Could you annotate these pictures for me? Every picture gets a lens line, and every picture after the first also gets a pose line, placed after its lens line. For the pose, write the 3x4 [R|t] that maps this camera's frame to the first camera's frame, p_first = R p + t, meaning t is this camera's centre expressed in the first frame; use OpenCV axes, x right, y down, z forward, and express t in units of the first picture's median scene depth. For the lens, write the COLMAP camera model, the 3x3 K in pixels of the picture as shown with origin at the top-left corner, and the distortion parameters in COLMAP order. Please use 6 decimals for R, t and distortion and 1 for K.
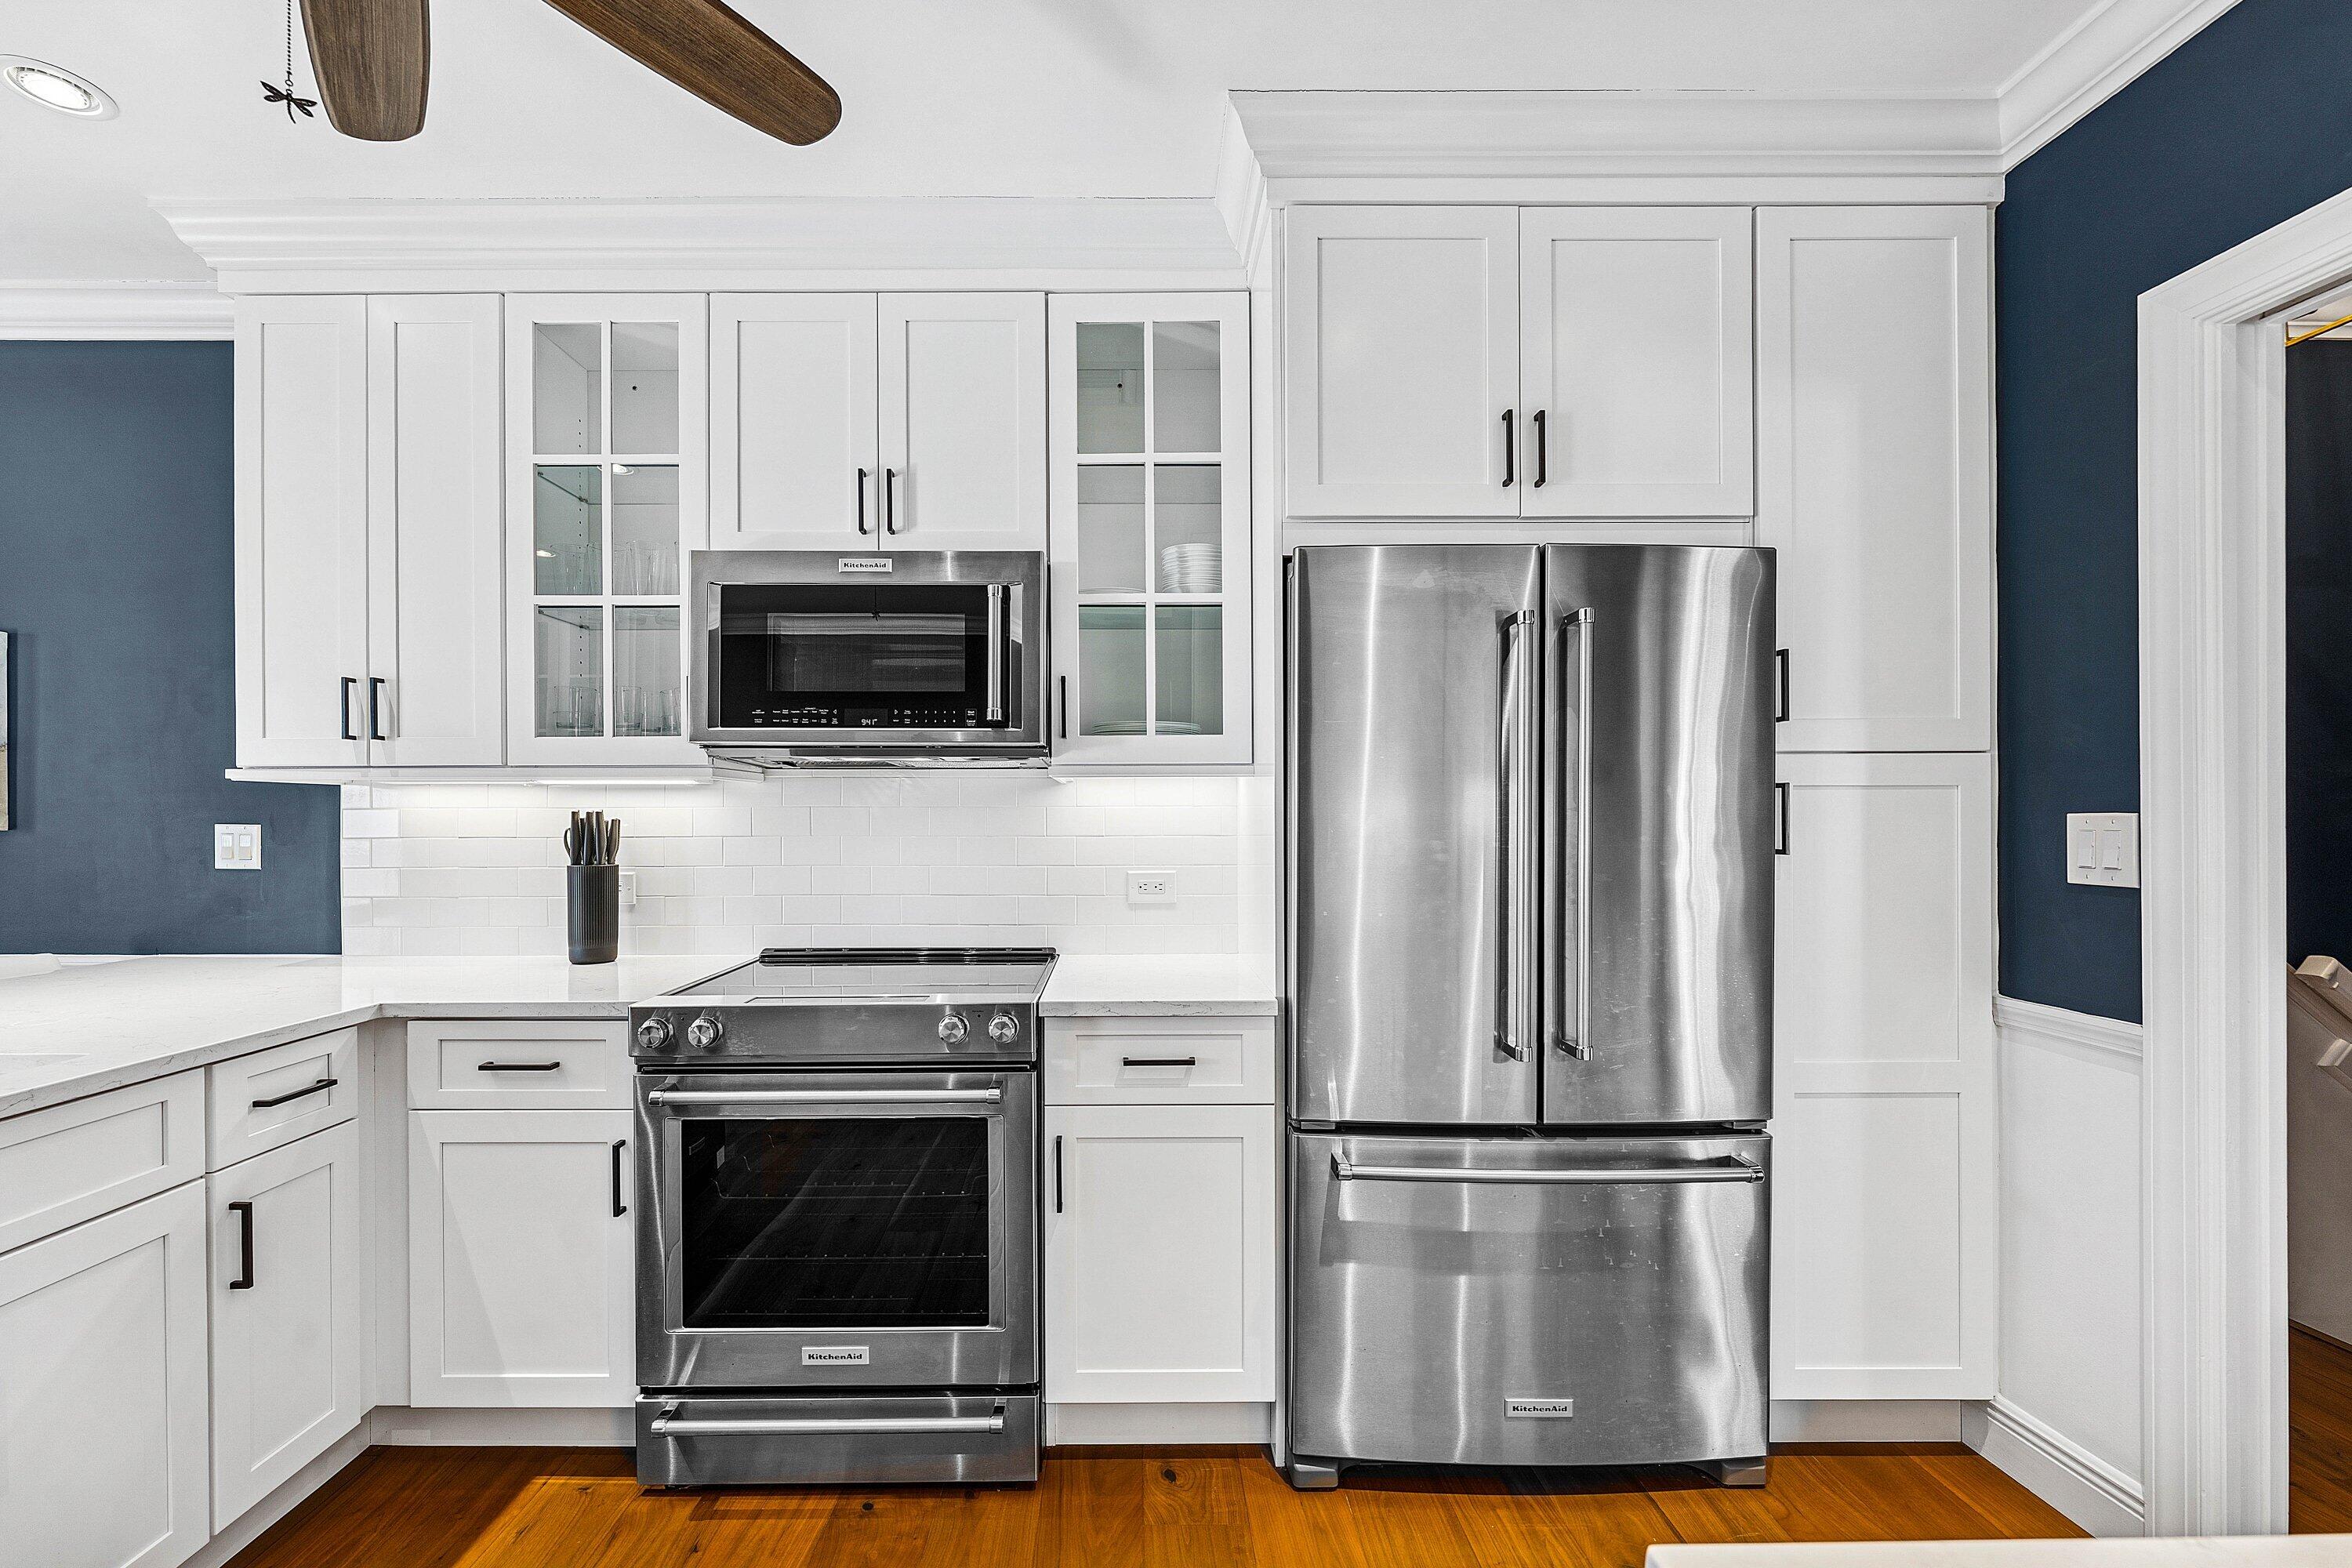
lens RADIAL K [[974.6, 0, 1165.2], [0, 974.6, 815.6], [0, 0, 1]] dist [0.000097, 0.000042]
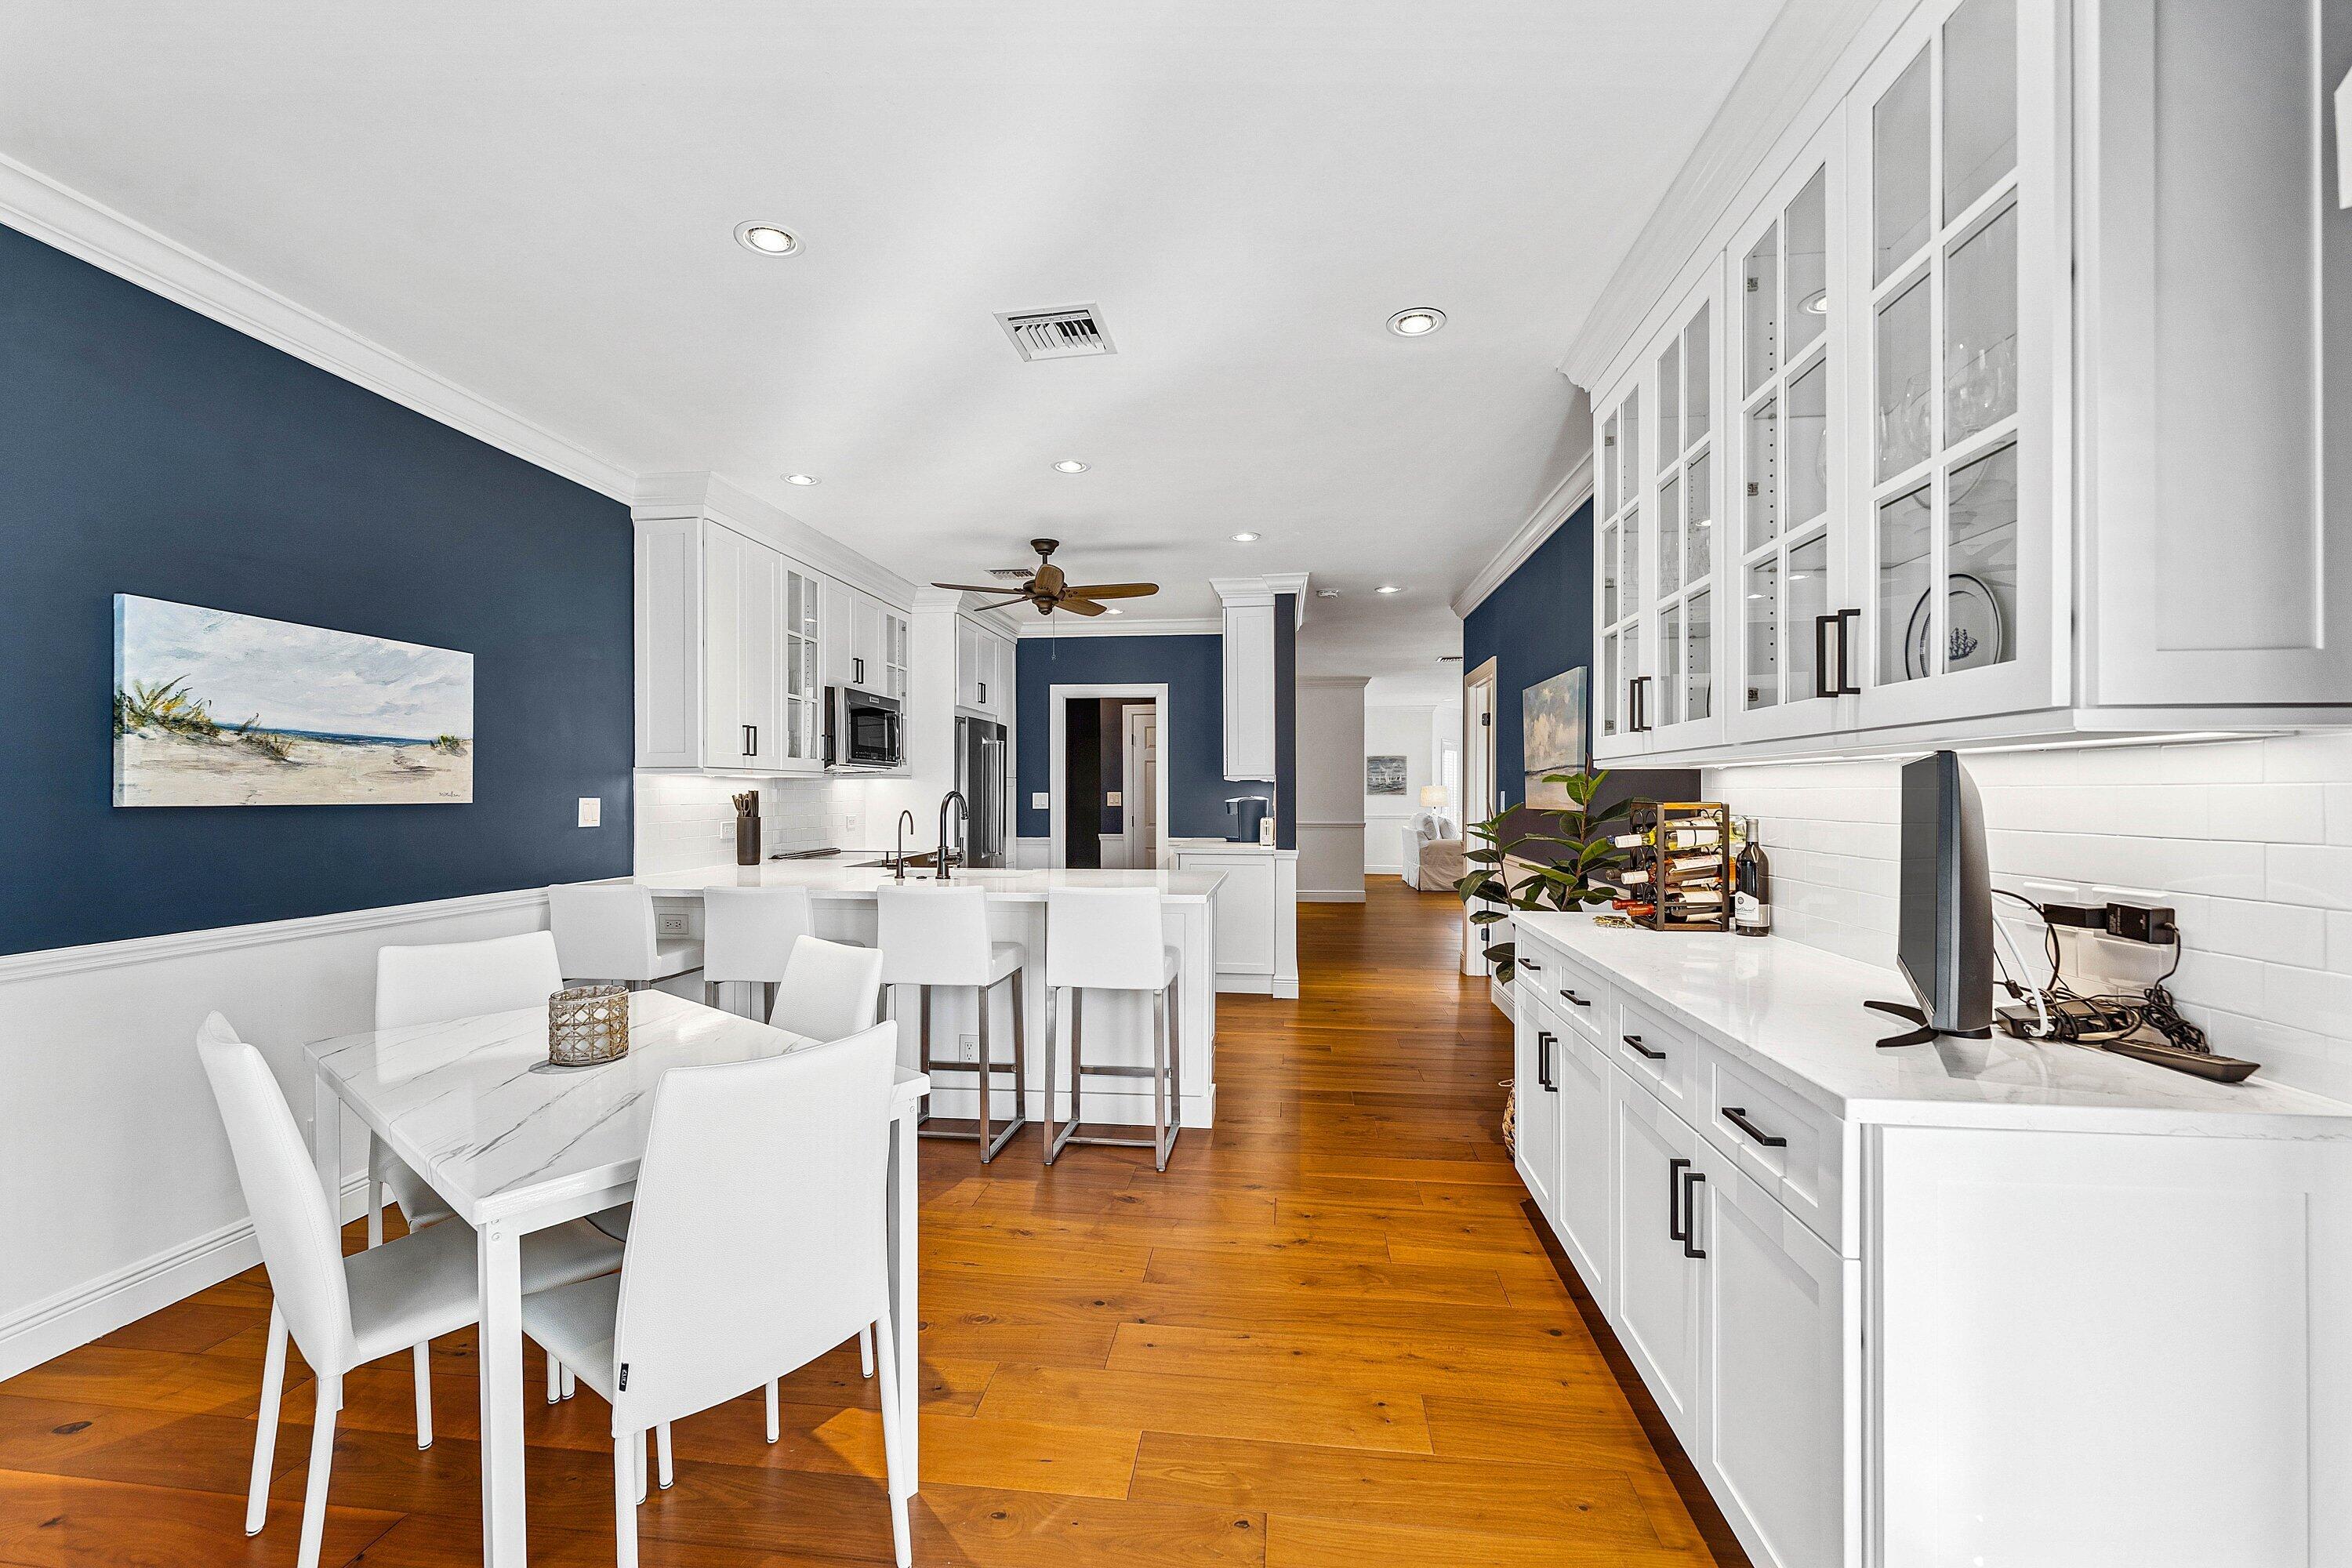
lens RADIAL K [[986.4, 0, 1176.0], [0, 986.4, 784.0], [0, 0, 1]] dist [-0.000393, -0.000030]
pose [[0.125672, 0.010533, 0.992016, -2.766519], [0.001789, 0.999940, -0.010844, 0.006296], [-0.992070, 0.003138, 0.125646, -0.155242]]
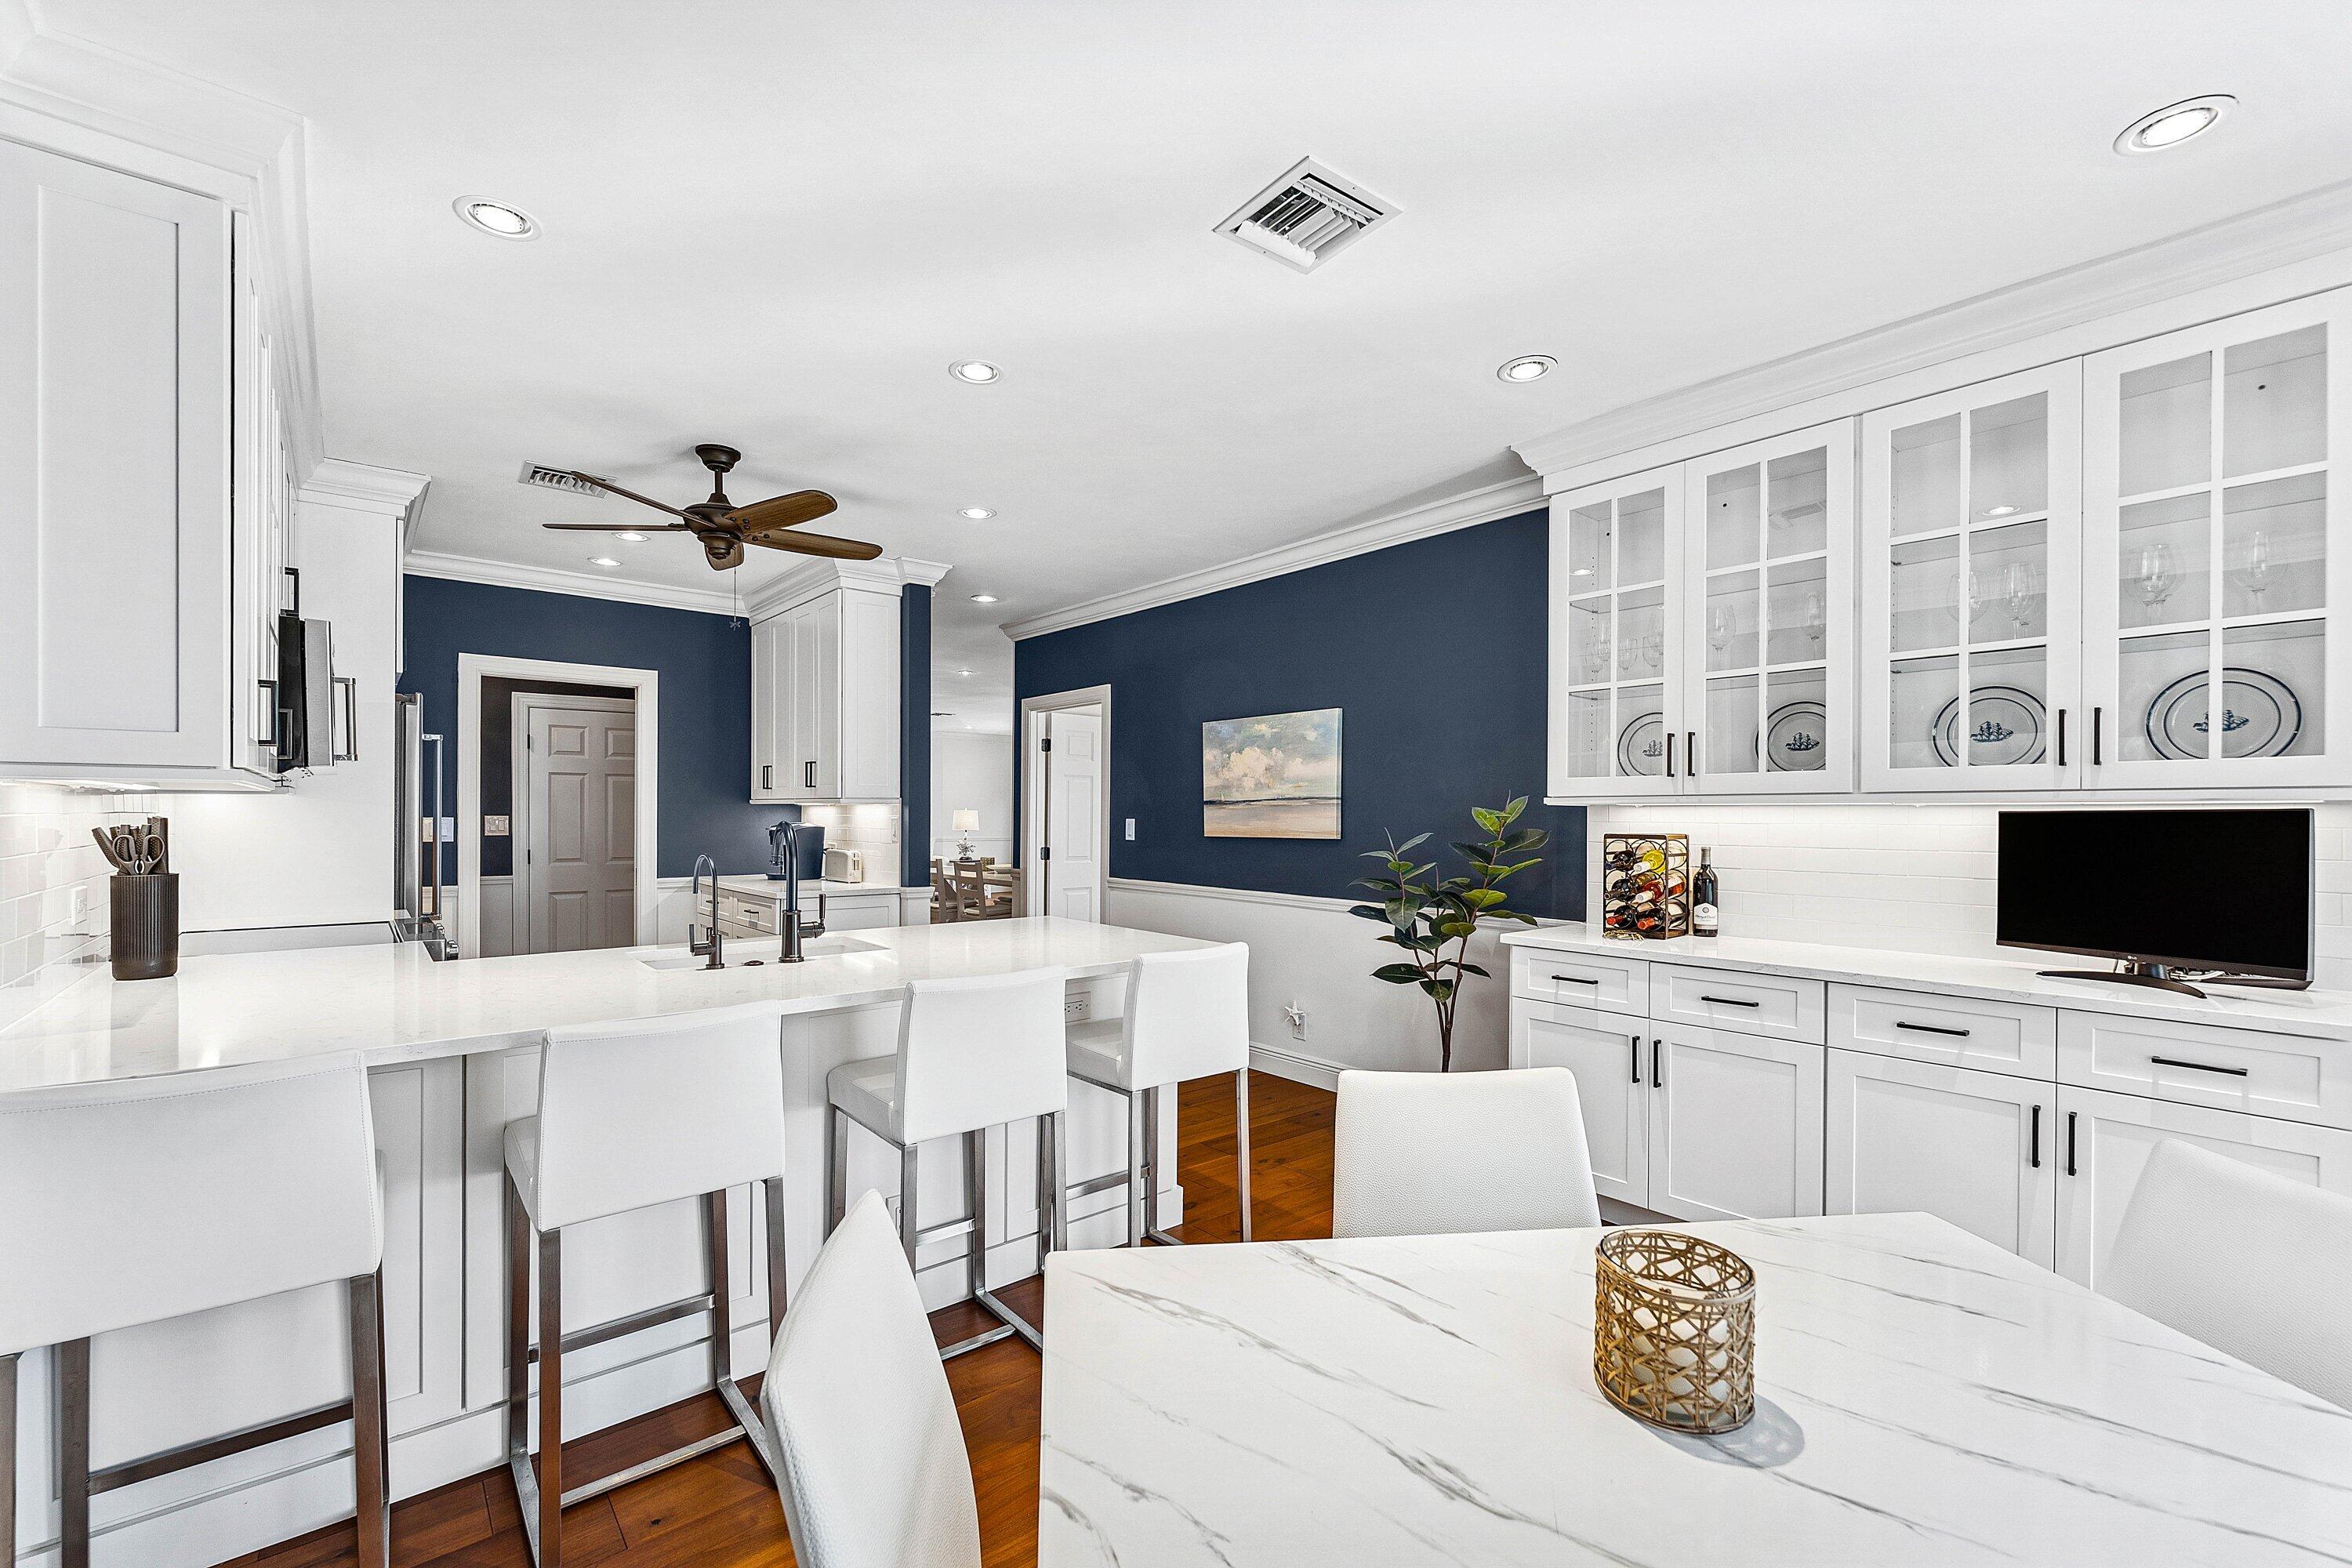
lens RADIAL K [[974.6, 0, 1165.2], [0, 974.6, 815.6], [0, 0, 1]] dist [0.000097, 0.000042]
pose [[-0.641679, -0.000835, 0.766973, -2.132549], [-0.002200, 0.999997, -0.000753, -0.009227], [-0.766970, -0.002170, -0.641679, 0.927367]]
